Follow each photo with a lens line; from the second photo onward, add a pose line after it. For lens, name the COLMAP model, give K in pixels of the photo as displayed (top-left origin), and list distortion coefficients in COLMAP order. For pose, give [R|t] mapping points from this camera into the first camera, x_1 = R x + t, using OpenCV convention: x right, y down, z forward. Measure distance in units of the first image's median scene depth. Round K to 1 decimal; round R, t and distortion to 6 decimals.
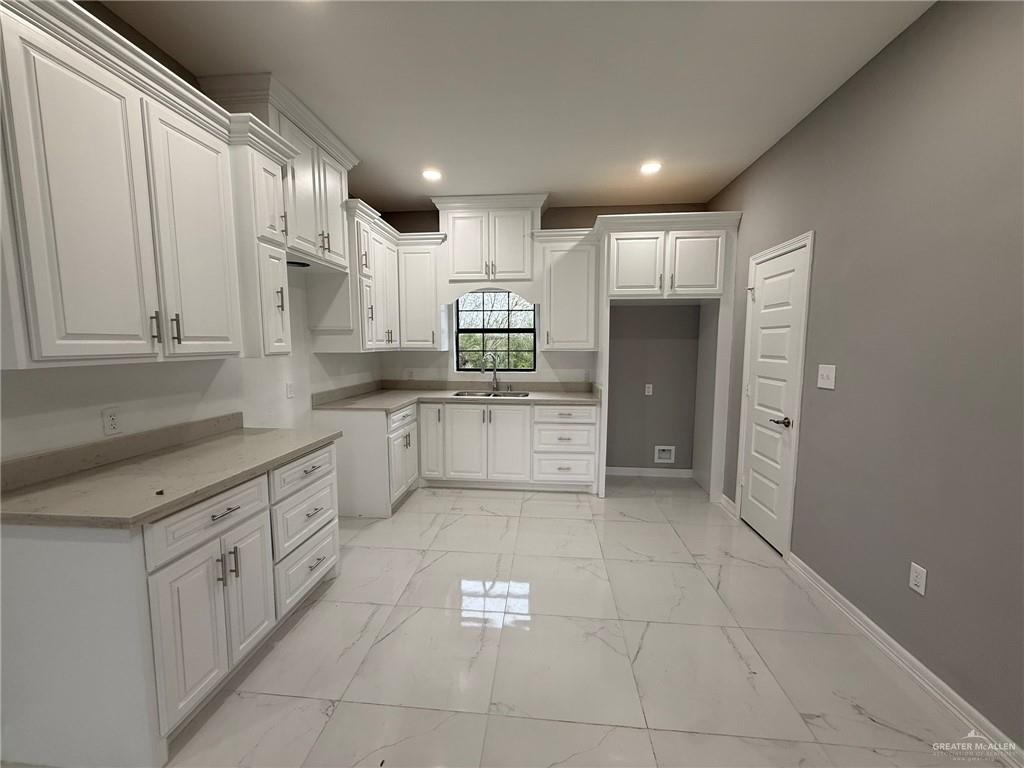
lens RADIAL K [[408.5, 0, 513.1], [0, 408.5, 385.4], [0, 0, 1]] dist [0.012626, -0.000049]
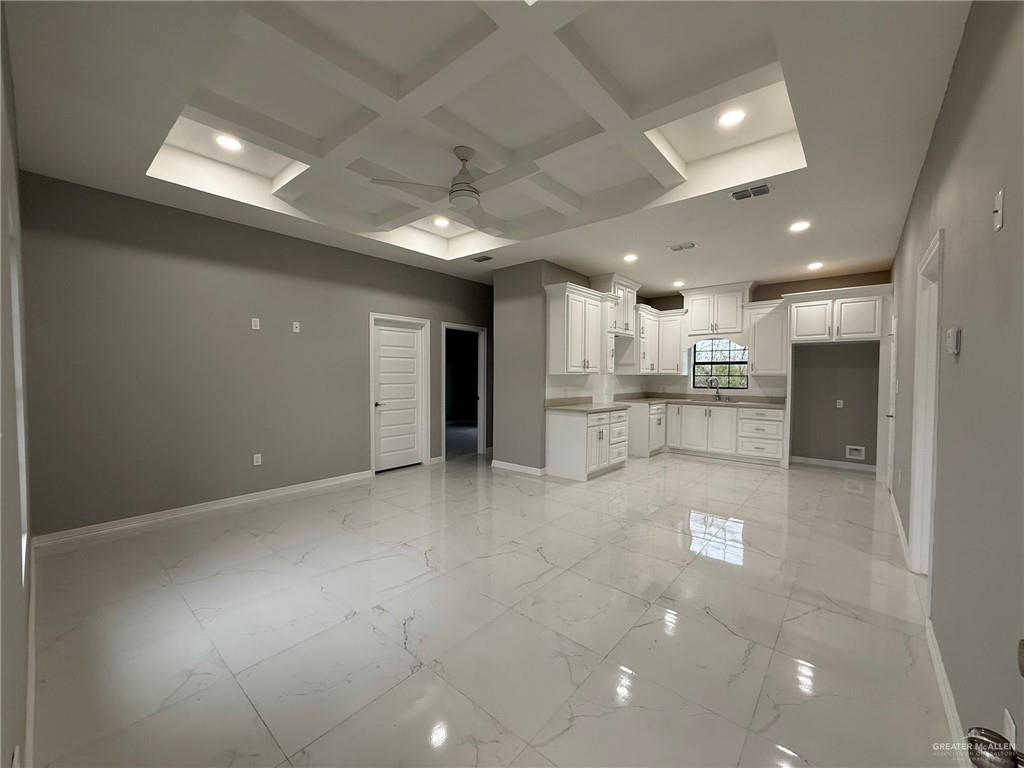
lens RADIAL K [[408.5, 0, 513.1], [0, 408.5, 385.4], [0, 0, 1]] dist [0.012626, -0.000049]
pose [[0.816598, 0.019698, -0.576871, 0.257168], [-0.066001, 0.996049, -0.059417, 0.116484], [0.573421, 0.086594, 0.814671, -0.876625]]
